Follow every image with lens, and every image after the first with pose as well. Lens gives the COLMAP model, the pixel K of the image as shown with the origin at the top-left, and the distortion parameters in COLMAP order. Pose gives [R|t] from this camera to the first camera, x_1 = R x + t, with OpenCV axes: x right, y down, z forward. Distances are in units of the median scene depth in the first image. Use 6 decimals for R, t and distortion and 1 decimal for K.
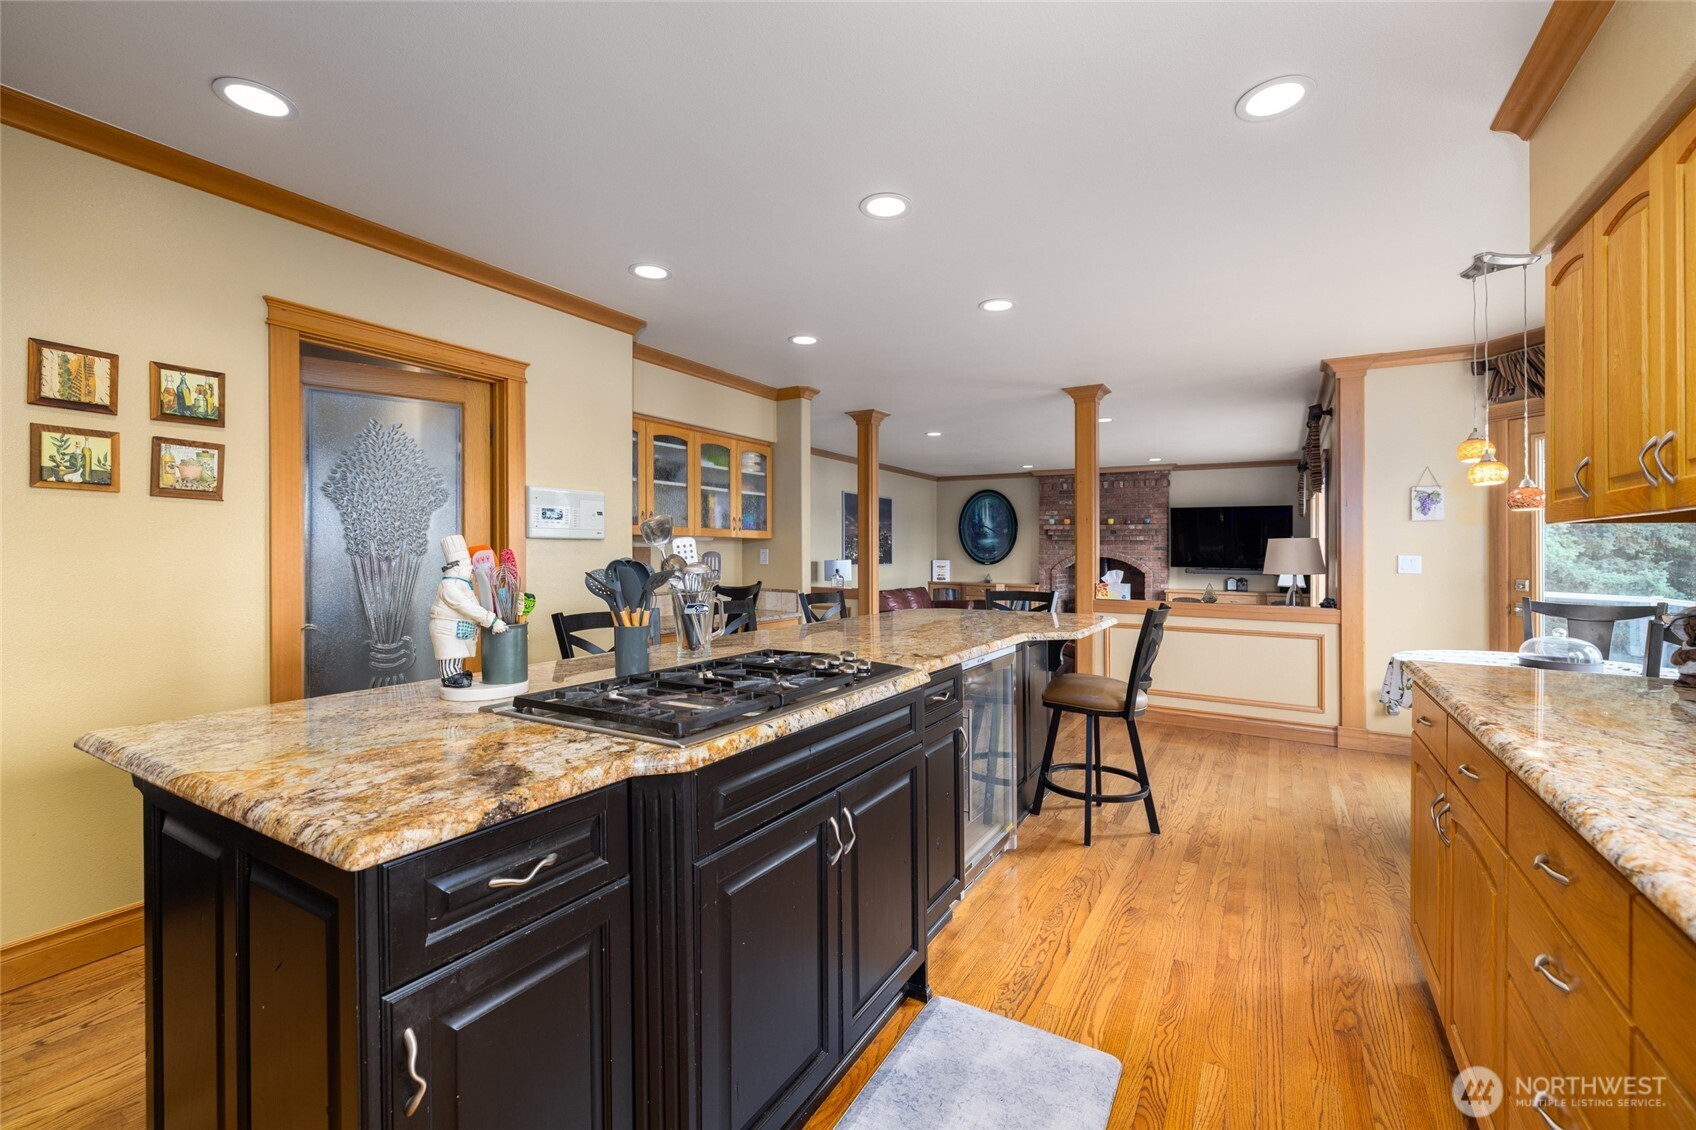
lens RADIAL K [[715.2, 0, 846.4], [0, 715.2, 556.6], [0, 0, 1]] dist [-0.009966, 0.000113]
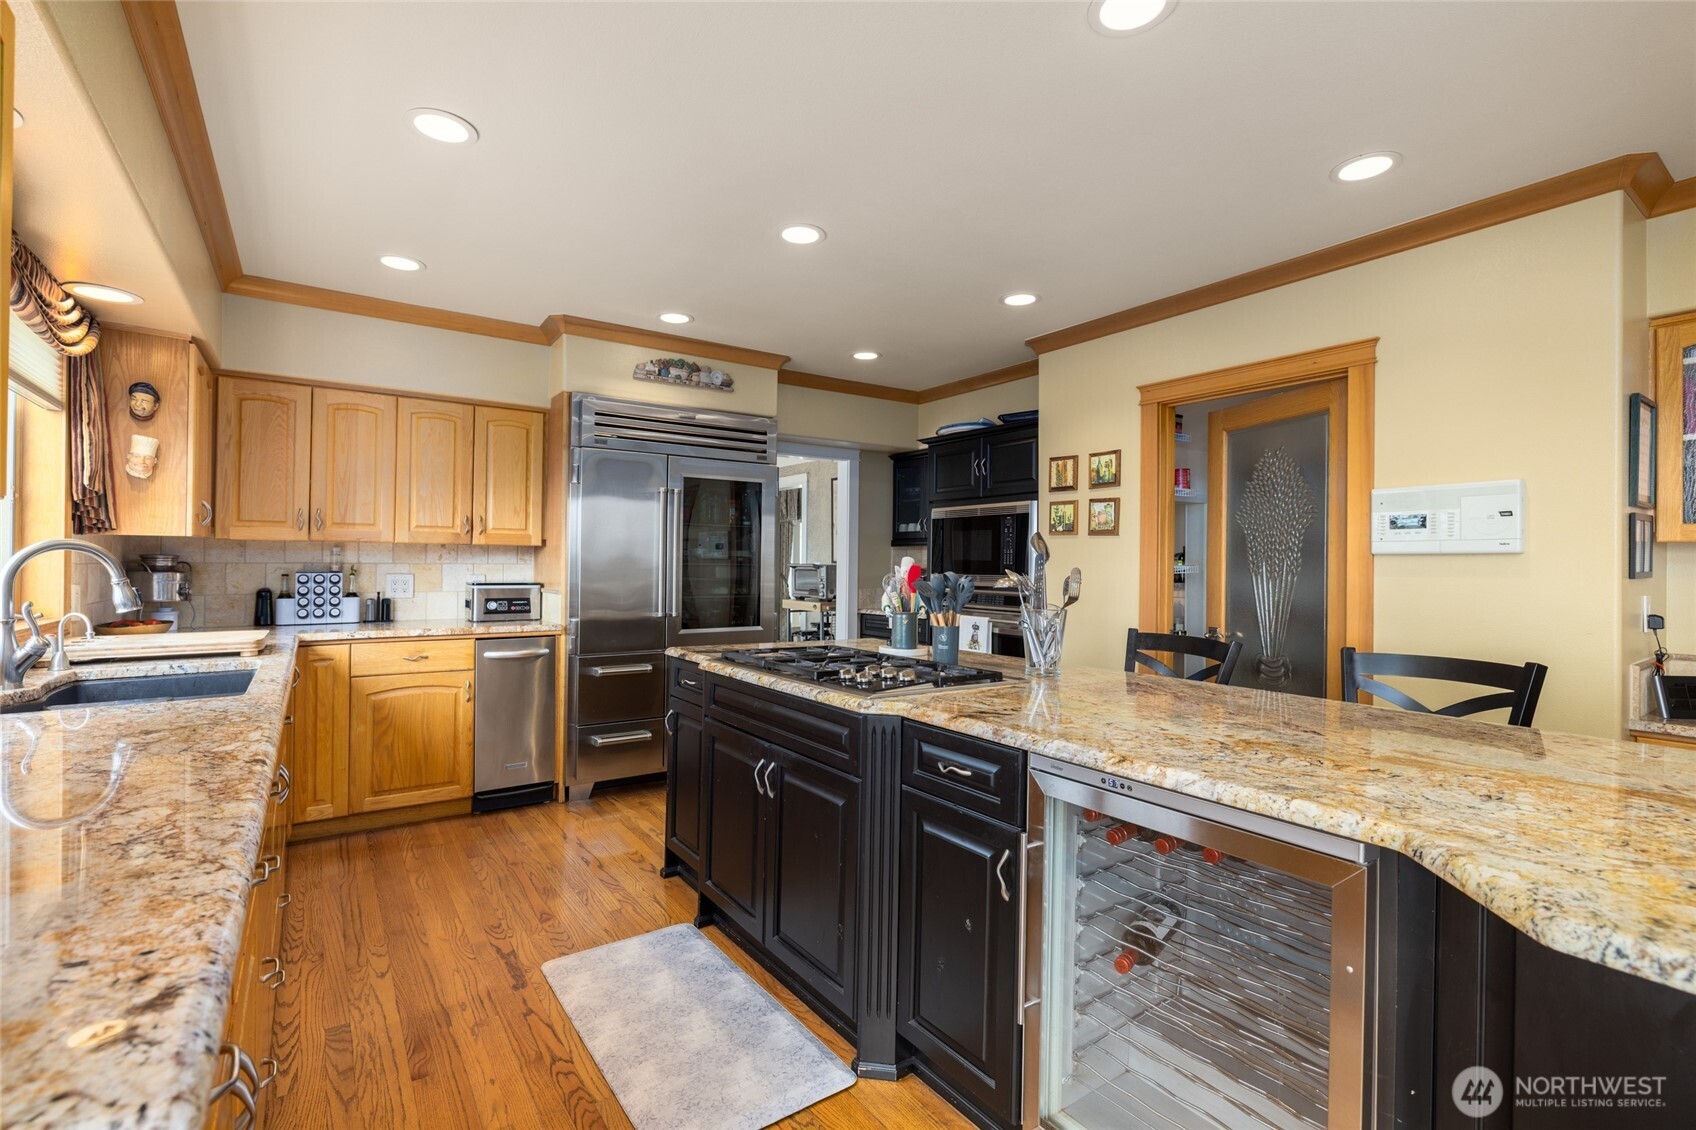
lens RADIAL K [[765.3, 0, 841.3], [0, 765.3, 564.9], [0, 0, 1]] dist [-0.000523, -0.000339]
pose [[-0.405850, -0.009084, -0.913895, 0.854981], [-0.016238, 0.999864, -0.002728, -0.002903], [0.913796, 0.013733, -0.405942, 1.168644]]
